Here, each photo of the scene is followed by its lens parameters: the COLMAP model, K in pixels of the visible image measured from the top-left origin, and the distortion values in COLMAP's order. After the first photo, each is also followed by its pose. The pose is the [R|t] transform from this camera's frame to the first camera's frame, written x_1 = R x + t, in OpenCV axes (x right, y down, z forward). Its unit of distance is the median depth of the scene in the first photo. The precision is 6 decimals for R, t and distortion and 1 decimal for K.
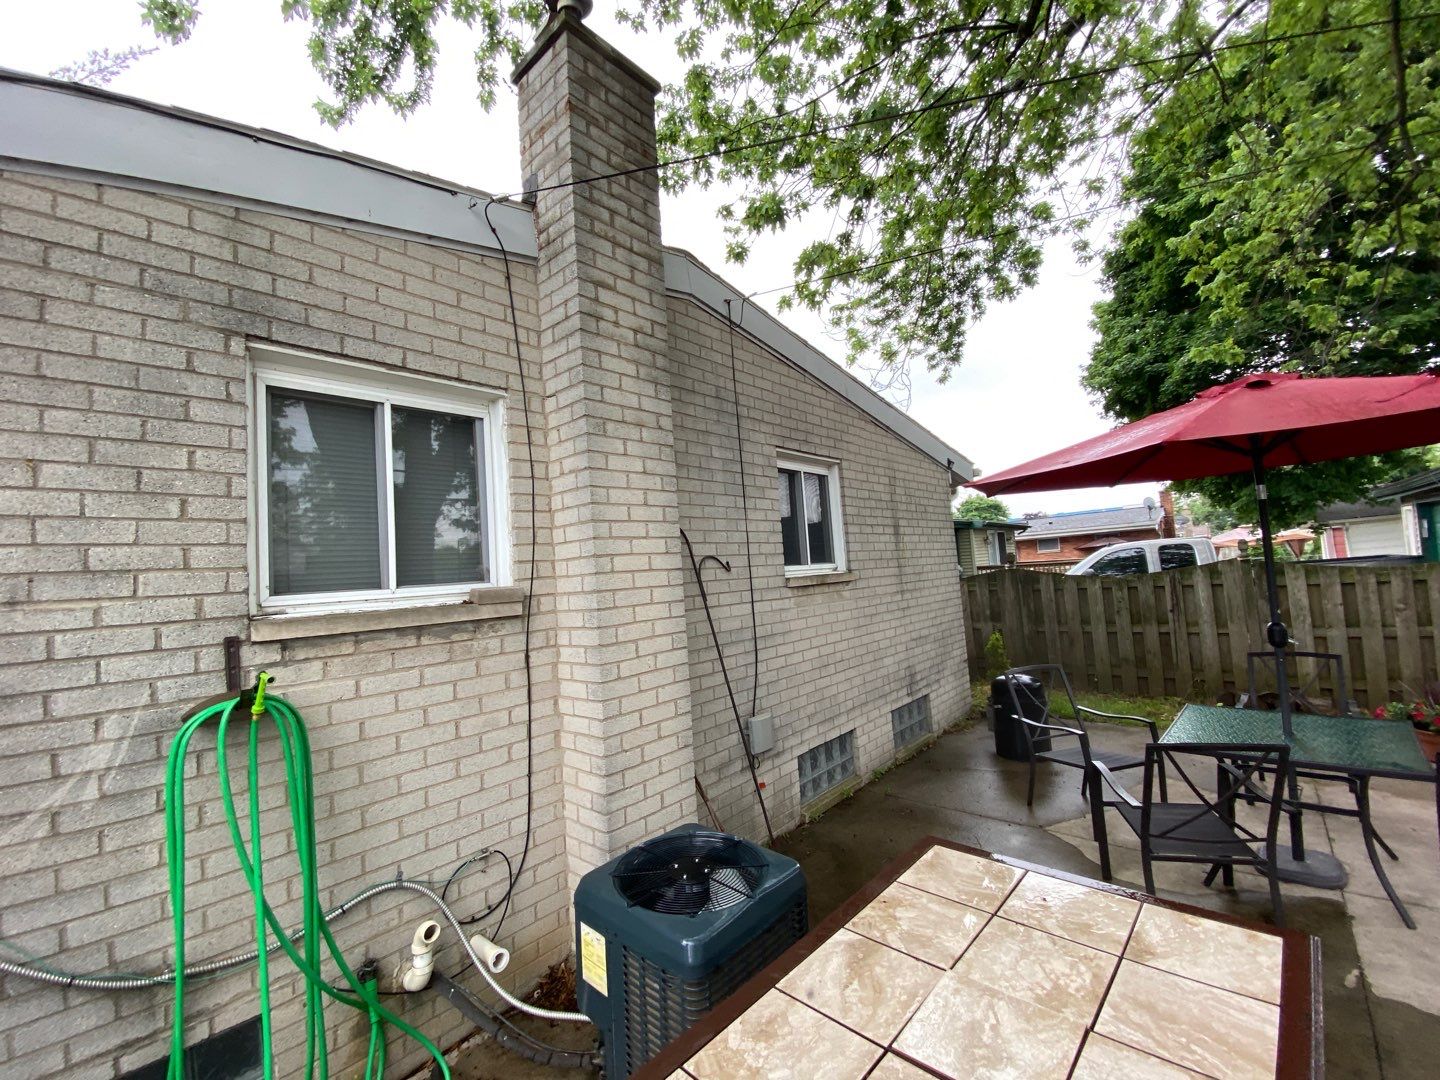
lens RADIAL K [[575.5, 0, 702.7], [0, 575.5, 540.8], [0, 0, 1]] dist [0.018578, -0.000228]
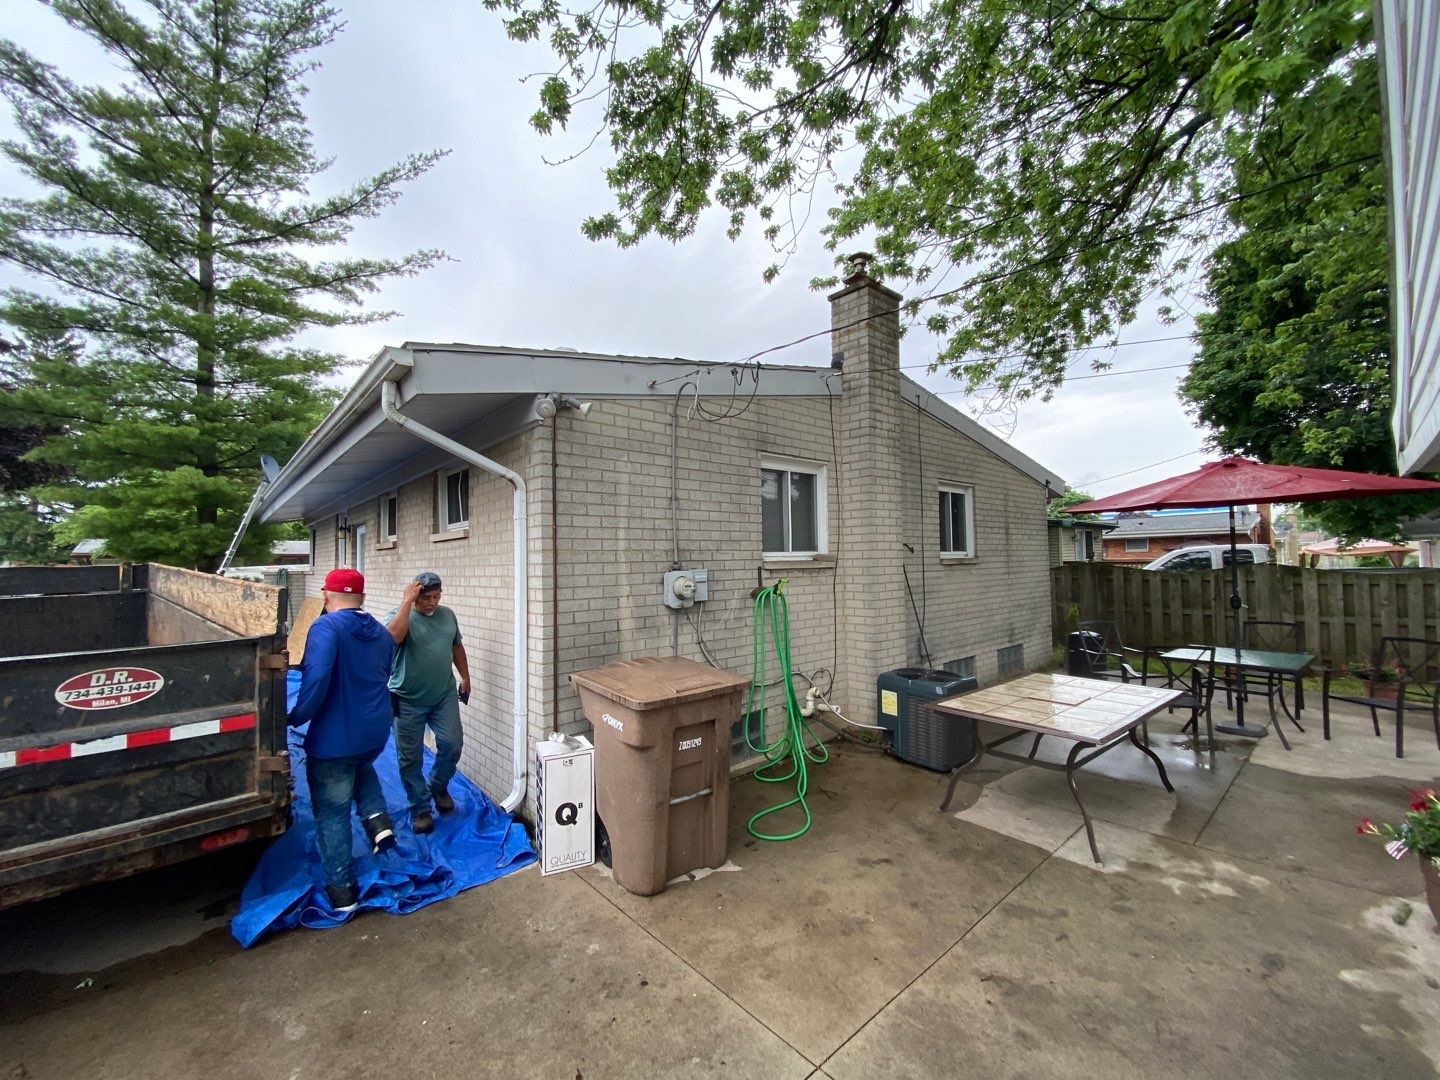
lens RADIAL K [[576.2, 0, 720.0], [0, 576.2, 540.0], [0, 0, 1]] dist [0.019397, -0.019907]
pose [[0.993950, 0.047332, -0.099115, -0.134232], [-0.044060, 0.998418, 0.034943, -0.007890], [0.100612, -0.030365, 0.994462, -0.297591]]
